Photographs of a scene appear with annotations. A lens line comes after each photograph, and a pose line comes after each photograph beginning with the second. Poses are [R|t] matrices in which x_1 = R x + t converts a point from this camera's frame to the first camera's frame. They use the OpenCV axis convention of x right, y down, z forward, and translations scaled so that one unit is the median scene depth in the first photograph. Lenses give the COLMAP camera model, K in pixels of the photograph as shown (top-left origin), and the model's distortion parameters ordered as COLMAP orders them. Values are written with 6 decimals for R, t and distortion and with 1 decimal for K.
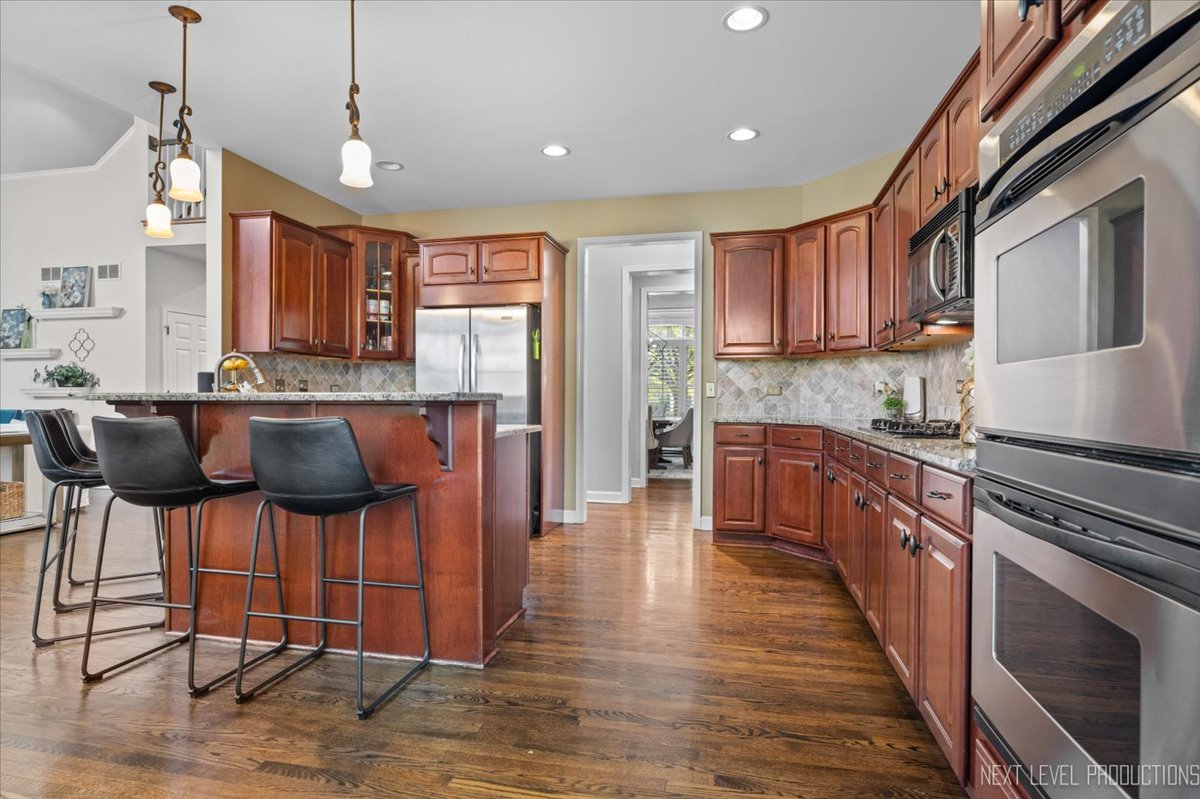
lens RADIAL K [[630.0, 0, 600.0], [0, 630.0, 399.5], [0, 0, 1]] dist [-0.000377, 0.000075]
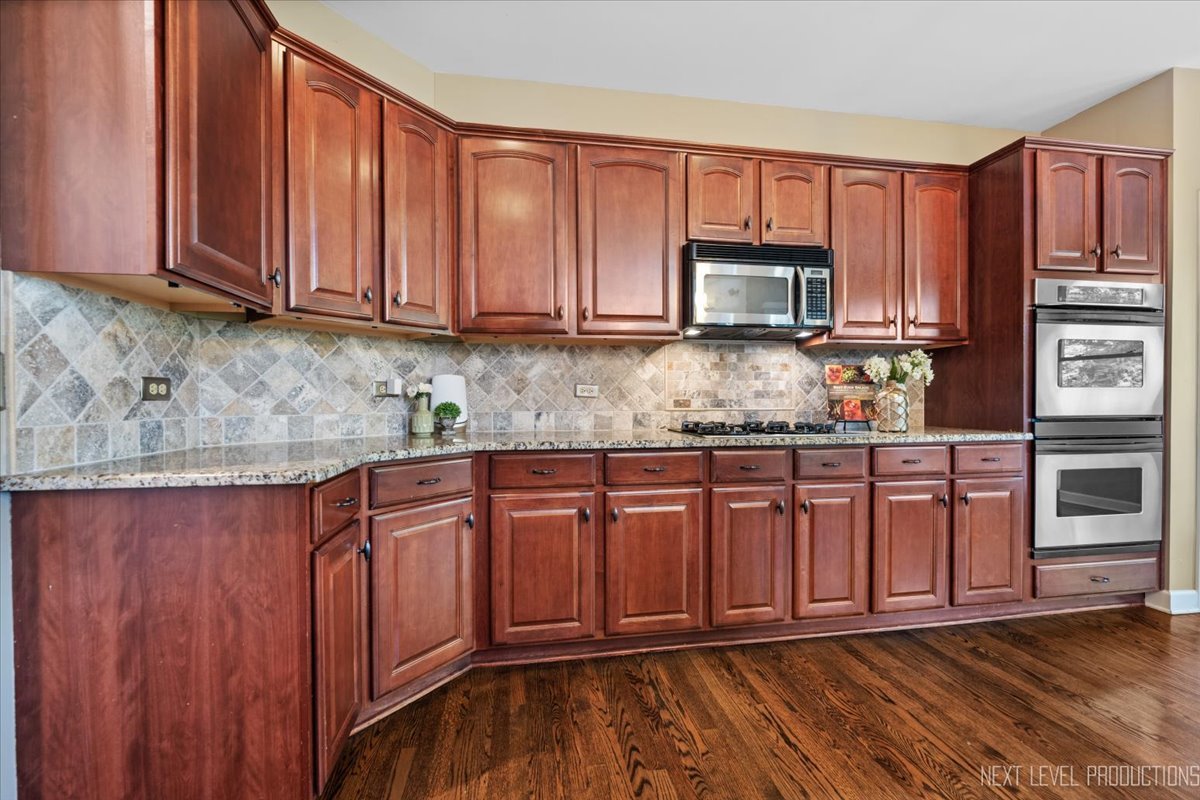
lens RADIAL K [[493.4, 0, 599.0], [0, 493.4, 403.8], [0, 0, 1]] dist [-0.002538, -0.000419]
pose [[-0.371396, -0.012261, 0.928394, -0.122803], [0.003185, 0.999890, 0.014479, -0.008913], [-0.928469, 0.008335, -0.371316, 0.985808]]
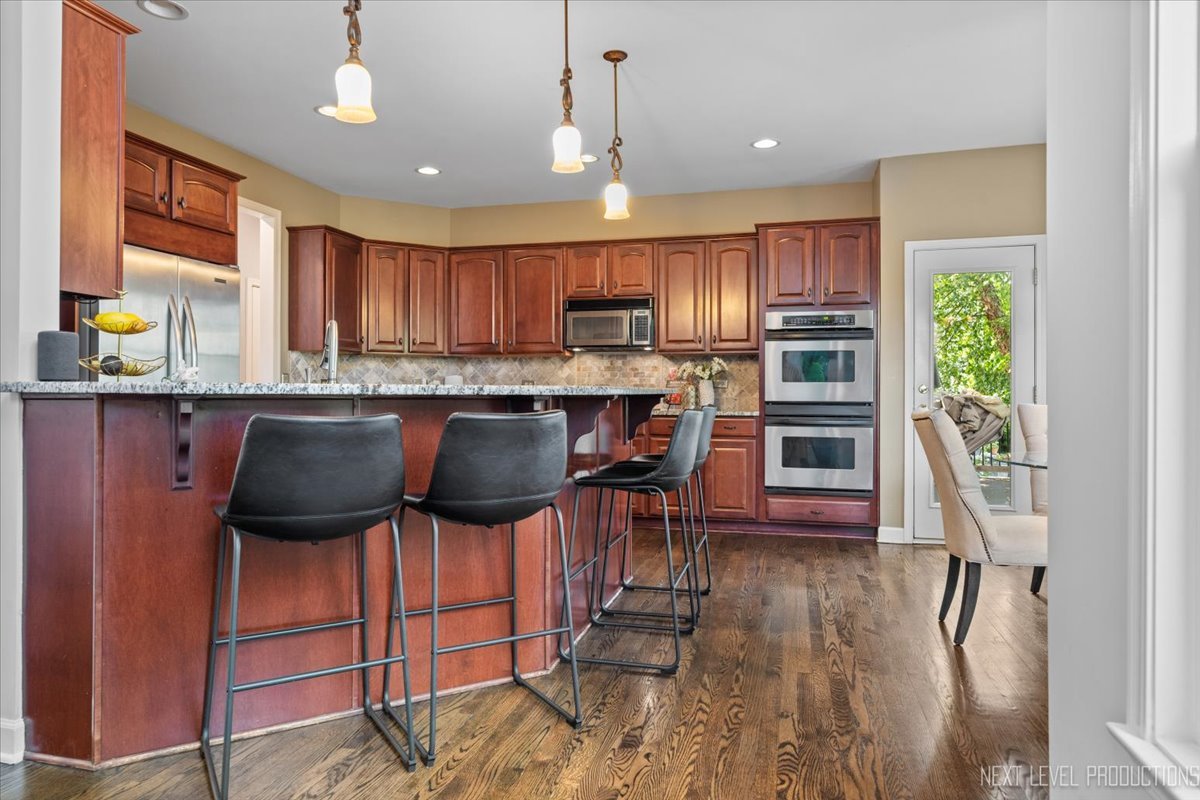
lens RADIAL K [[732.6, 0, 601.0], [0, 732.6, 393.9], [0, 0, 1]] dist [-0.000020, -0.000062]
pose [[0.029956, -0.004568, 0.999541, -1.063307], [-0.001825, 0.999988, 0.004625, -0.003332], [-0.999550, -0.001963, 0.029947, 0.579352]]
